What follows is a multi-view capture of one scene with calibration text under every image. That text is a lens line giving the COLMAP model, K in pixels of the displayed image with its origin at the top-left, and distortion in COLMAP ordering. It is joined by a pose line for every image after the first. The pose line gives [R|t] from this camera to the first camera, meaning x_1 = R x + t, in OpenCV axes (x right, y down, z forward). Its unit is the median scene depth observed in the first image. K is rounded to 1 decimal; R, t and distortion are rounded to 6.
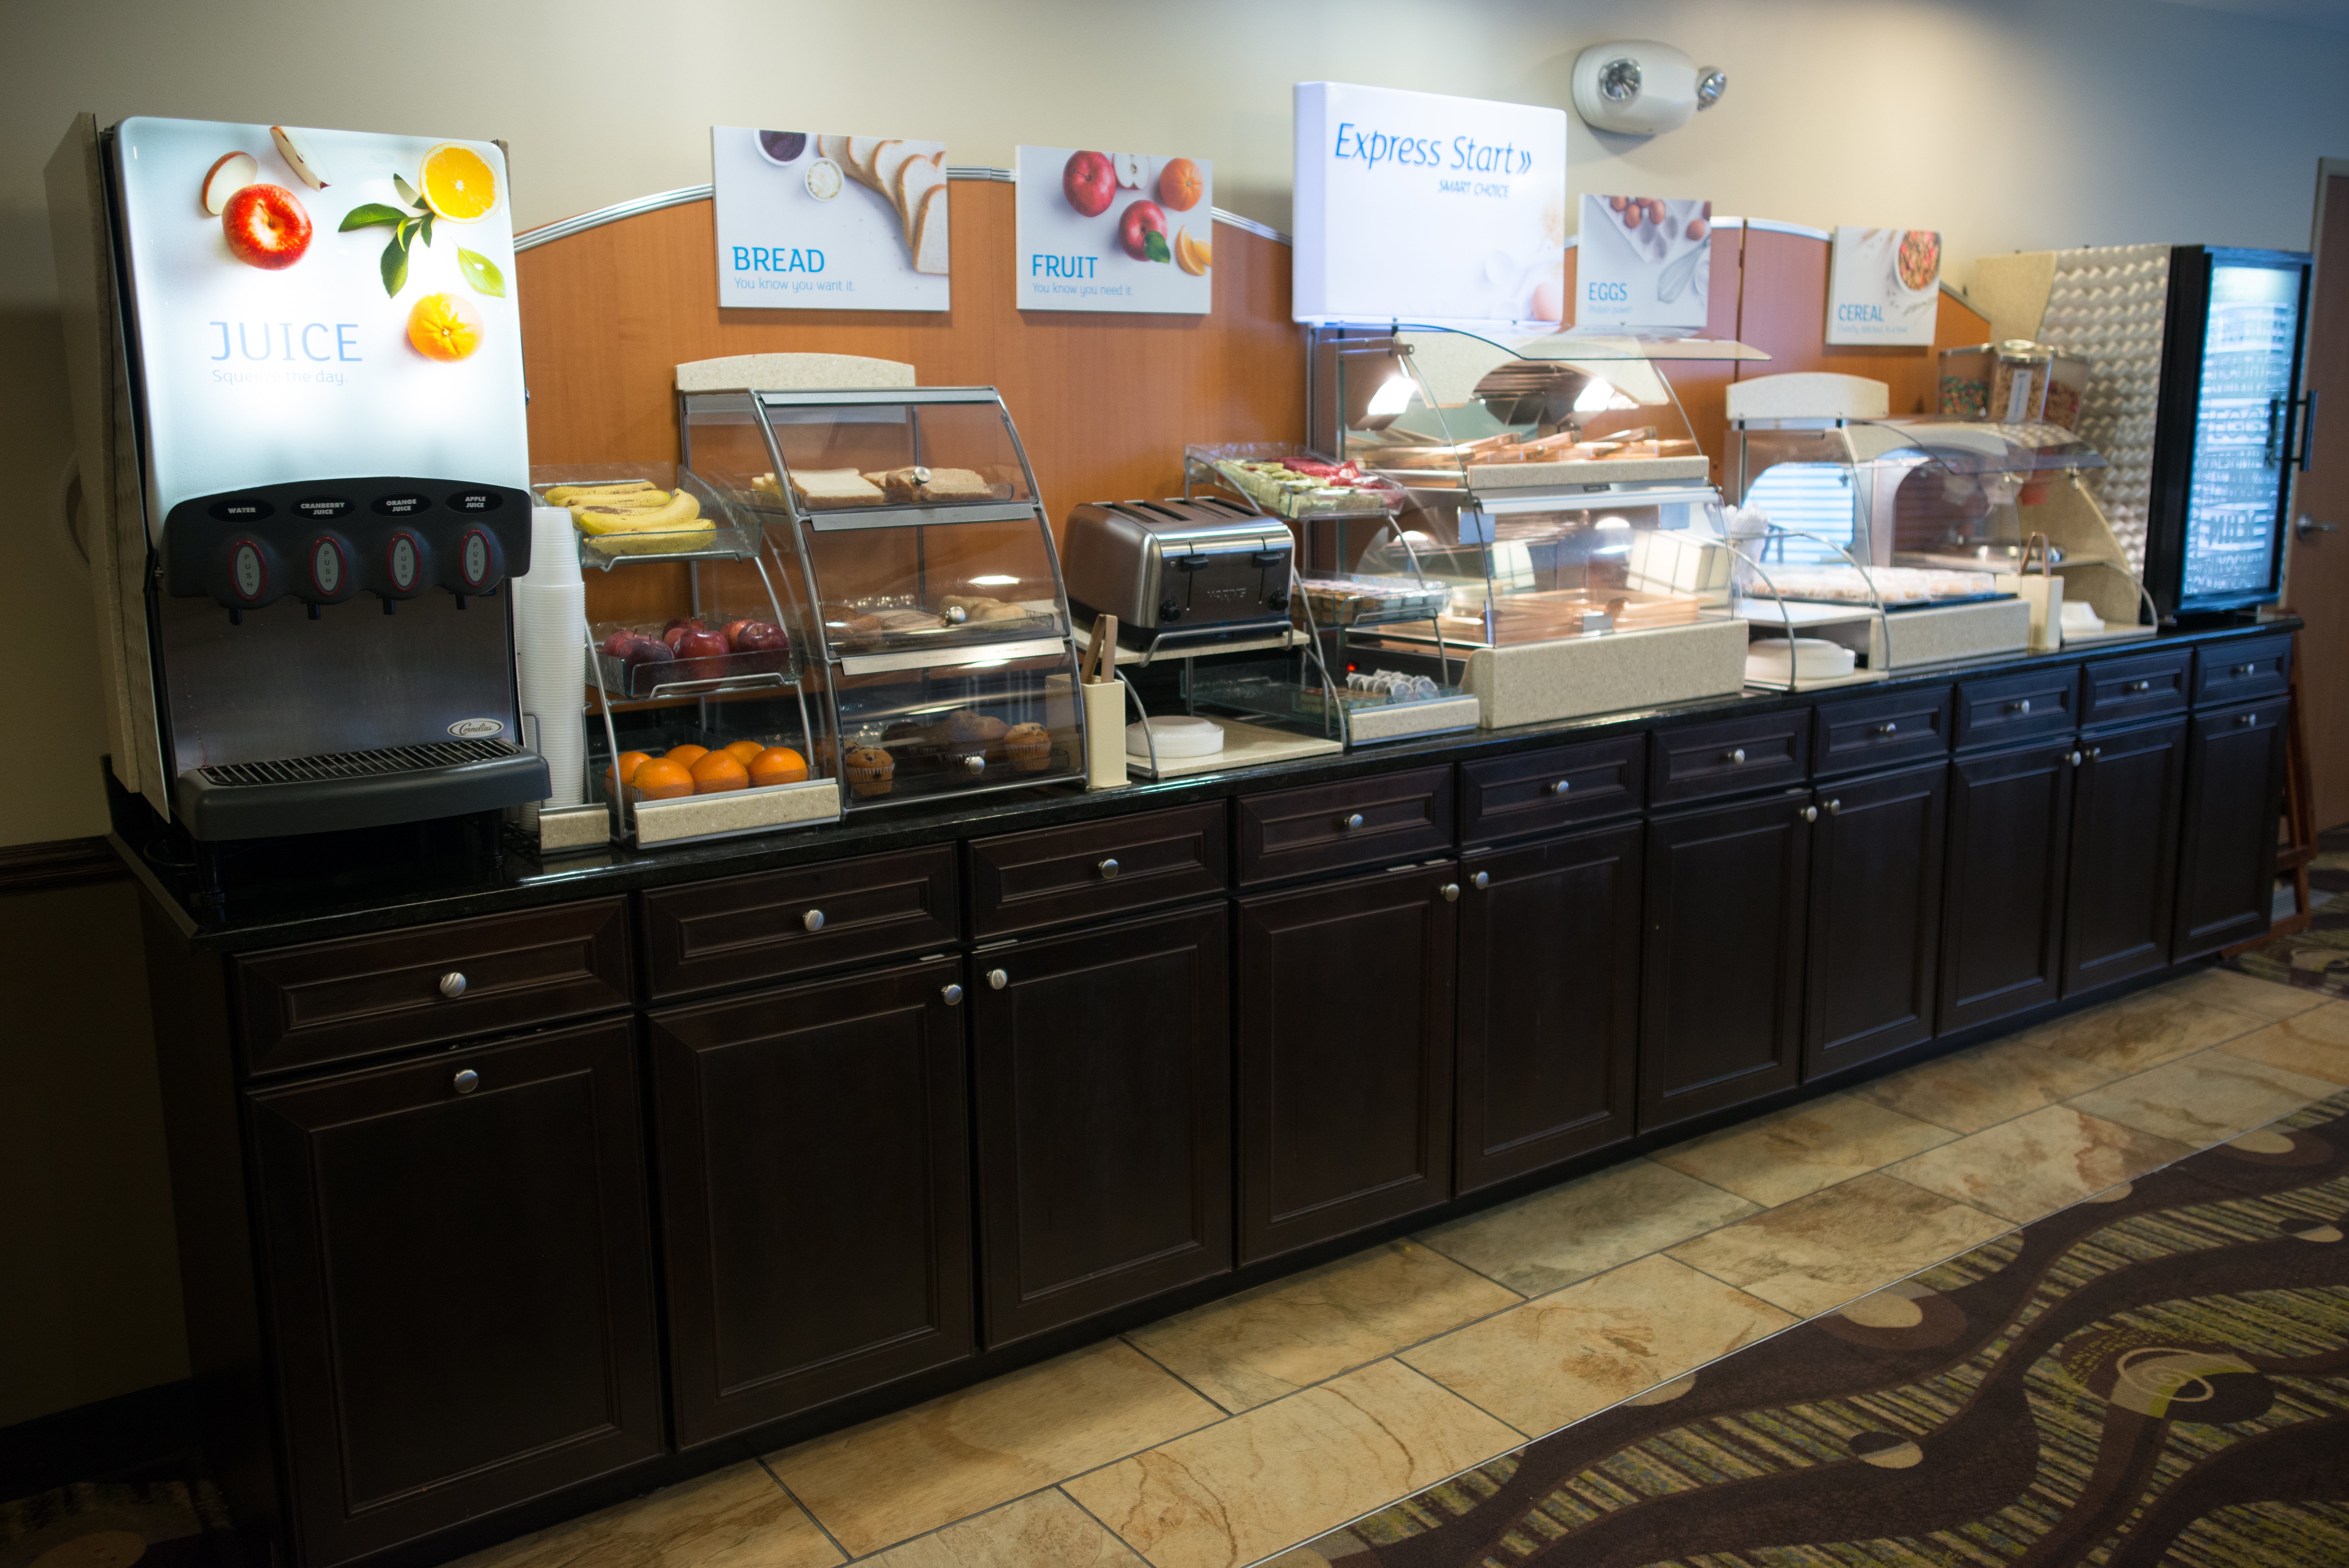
lens RADIAL K [[1993.6, 0, 1192.6], [0, 1993.6, 760.6], [0, 0, 1]] dist [-0.001174, 0.022786]
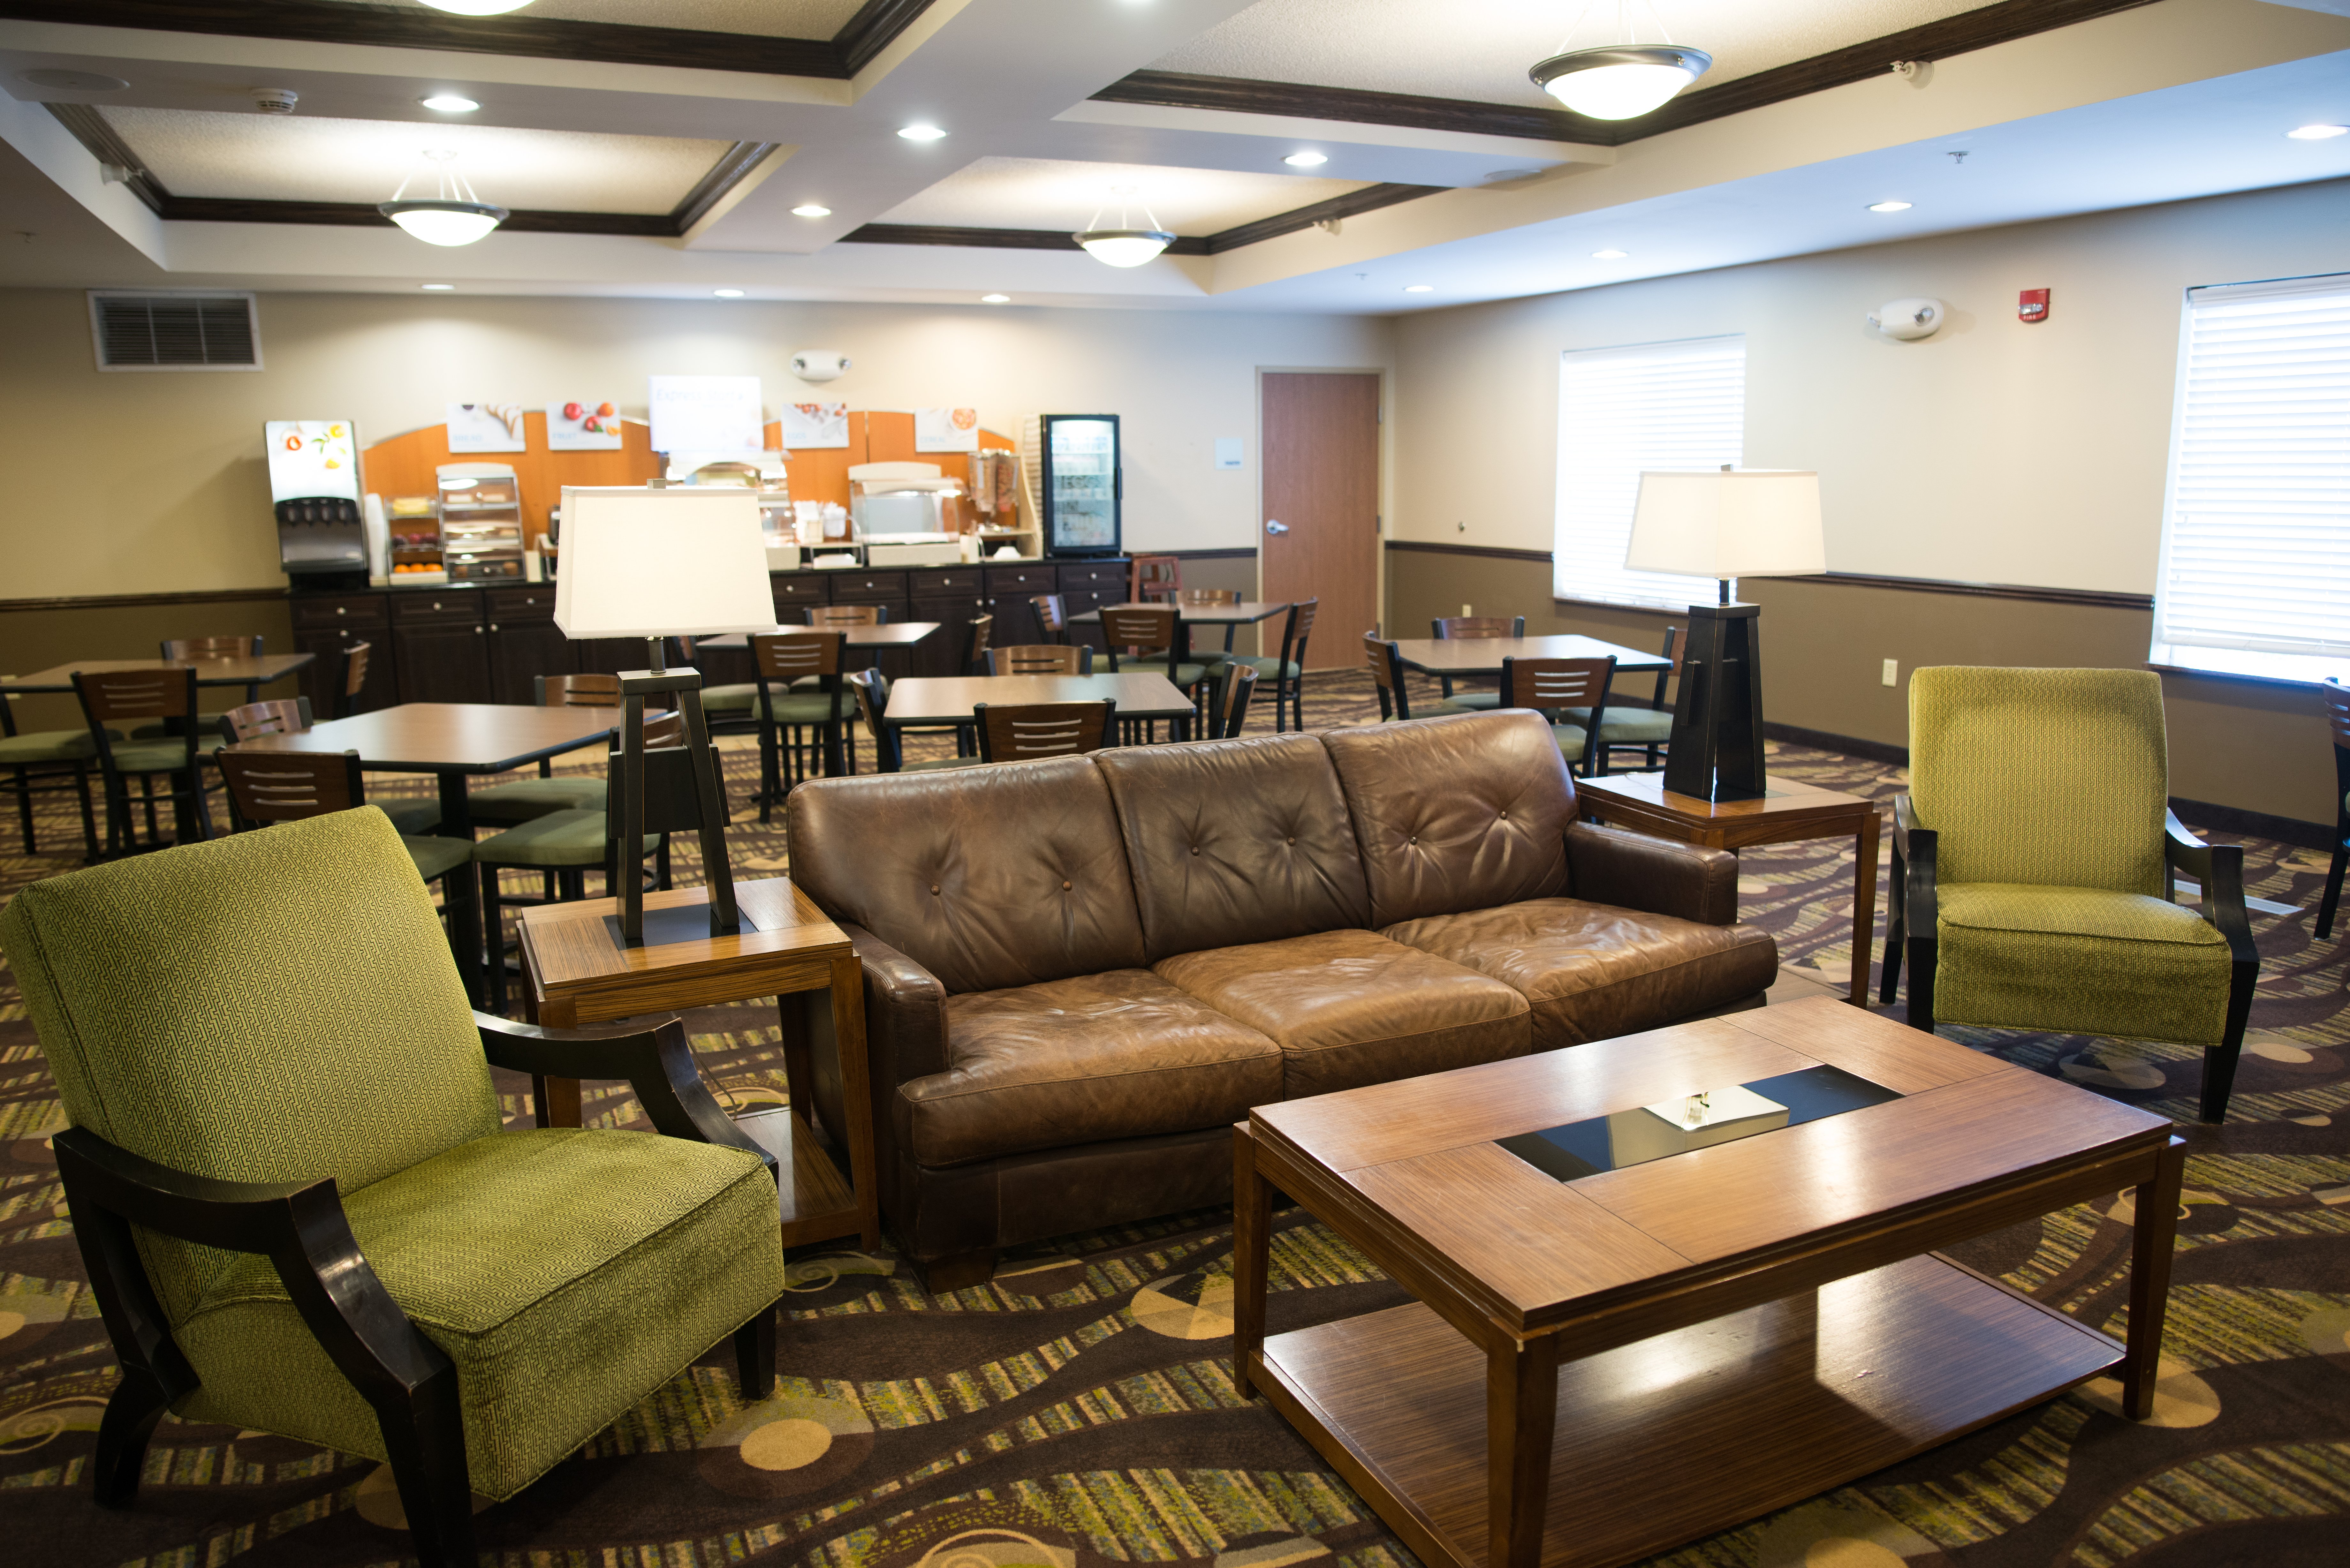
lens RADIAL K [[1624.0, 0, 1147.8], [0, 1624.0, 706.2], [0, 0, 1]] dist [-0.065543, 0.023605]
pose [[0.980540, 0.026769, -0.194488, 1.446419], [-0.032414, 0.999139, -0.025901, 0.248212], [0.193627, 0.031701, 0.980563, -1.465277]]
